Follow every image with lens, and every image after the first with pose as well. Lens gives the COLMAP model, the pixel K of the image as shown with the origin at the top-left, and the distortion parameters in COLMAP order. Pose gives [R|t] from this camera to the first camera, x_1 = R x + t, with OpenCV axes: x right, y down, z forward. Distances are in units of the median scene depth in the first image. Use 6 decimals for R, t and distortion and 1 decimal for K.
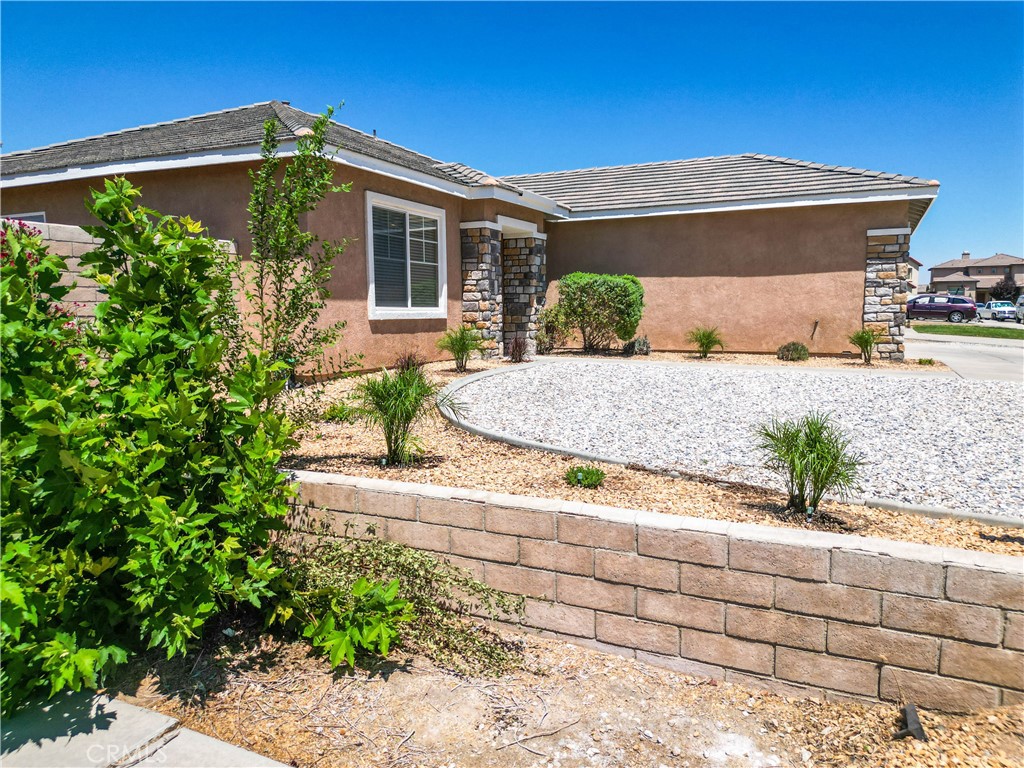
lens RADIAL K [[726.5, 0, 512.0], [0, 726.5, 384.0], [0, 0, 1]] dist [0.038314, -0.009596]
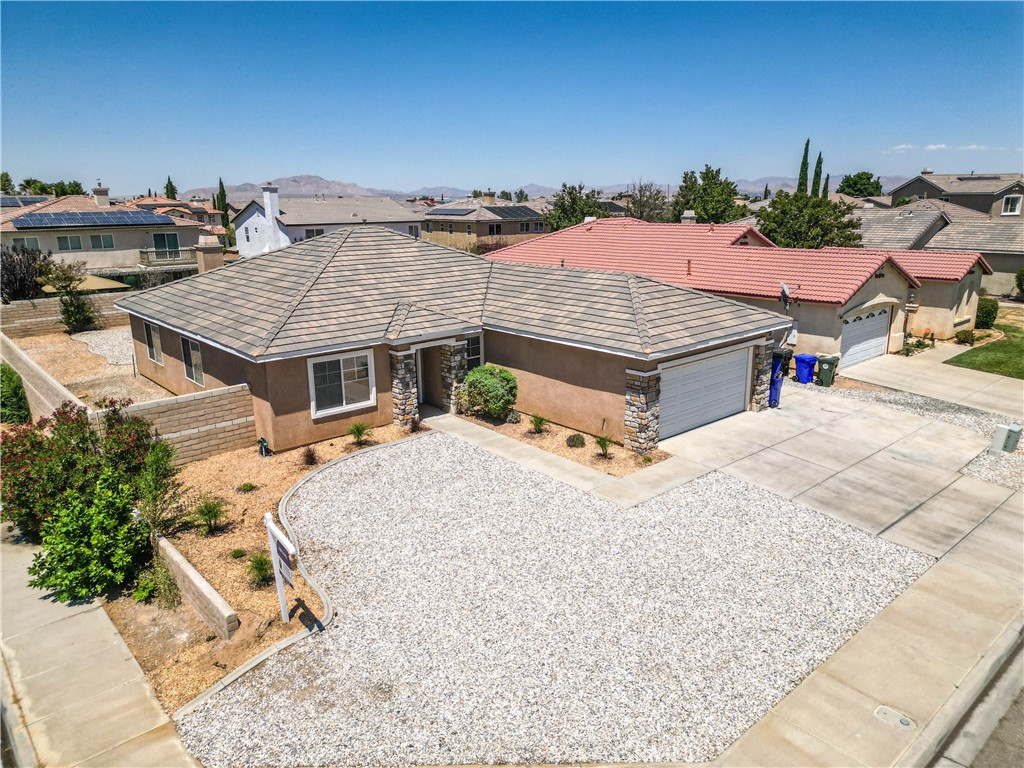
lens RADIAL K [[720.7, 0, 512.0], [0, 720.7, 384.0], [0, 0, 1]] dist [0.068776, -0.069031]
pose [[0.920361, 0.096048, -0.379091, 0.848535], [-0.035359, 0.985838, 0.163931, -0.422238], [0.389468, -0.137472, 0.910723, -0.483894]]
